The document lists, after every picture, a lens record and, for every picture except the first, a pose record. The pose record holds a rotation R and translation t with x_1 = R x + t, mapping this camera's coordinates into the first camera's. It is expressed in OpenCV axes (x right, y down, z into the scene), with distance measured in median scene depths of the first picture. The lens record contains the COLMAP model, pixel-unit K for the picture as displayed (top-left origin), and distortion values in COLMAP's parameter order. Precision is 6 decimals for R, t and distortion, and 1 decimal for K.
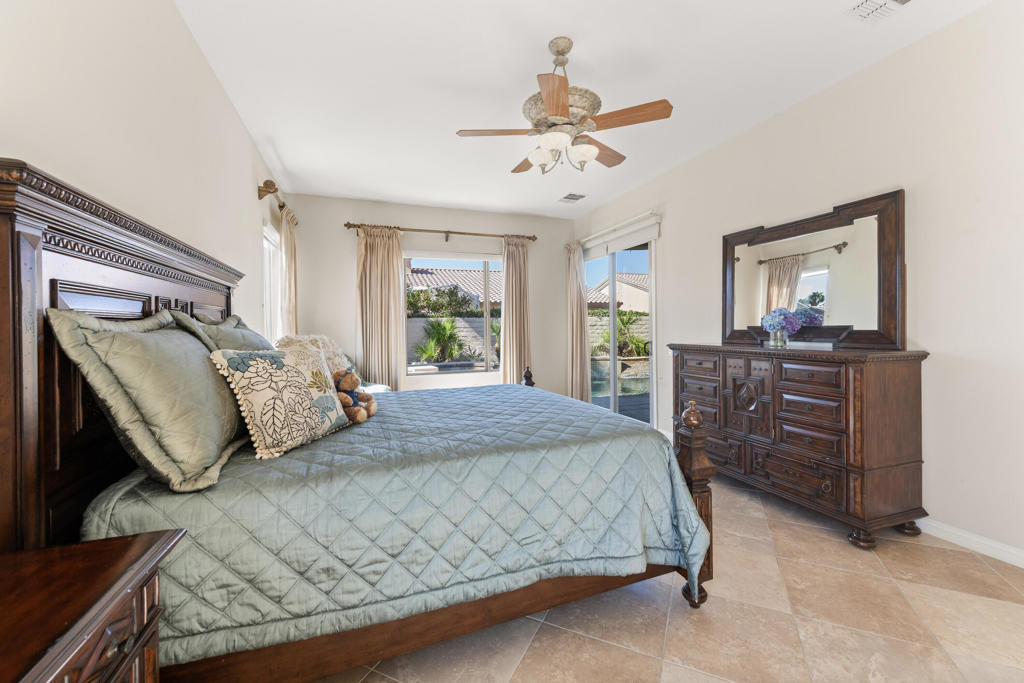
lens RADIAL K [[404.1, 0, 516.9], [0, 404.1, 330.2], [0, 0, 1]] dist [0.008298, -0.000397]
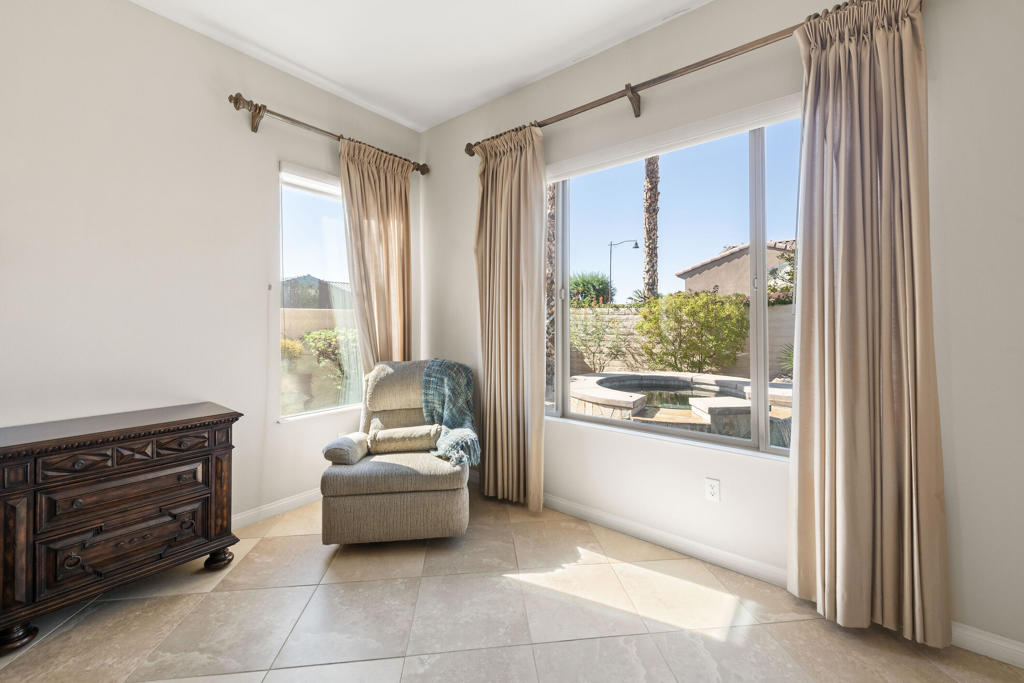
lens RADIAL K [[403.9, 0, 515.1], [0, 403.9, 324.9], [0, 0, 1]] dist [0.000551, 0.000017]
pose [[0.518783, 0.009839, -0.854849, 0.128046], [-0.009204, 0.999940, 0.005923, -0.005466], [0.854856, 0.004795, 0.518843, 0.736764]]
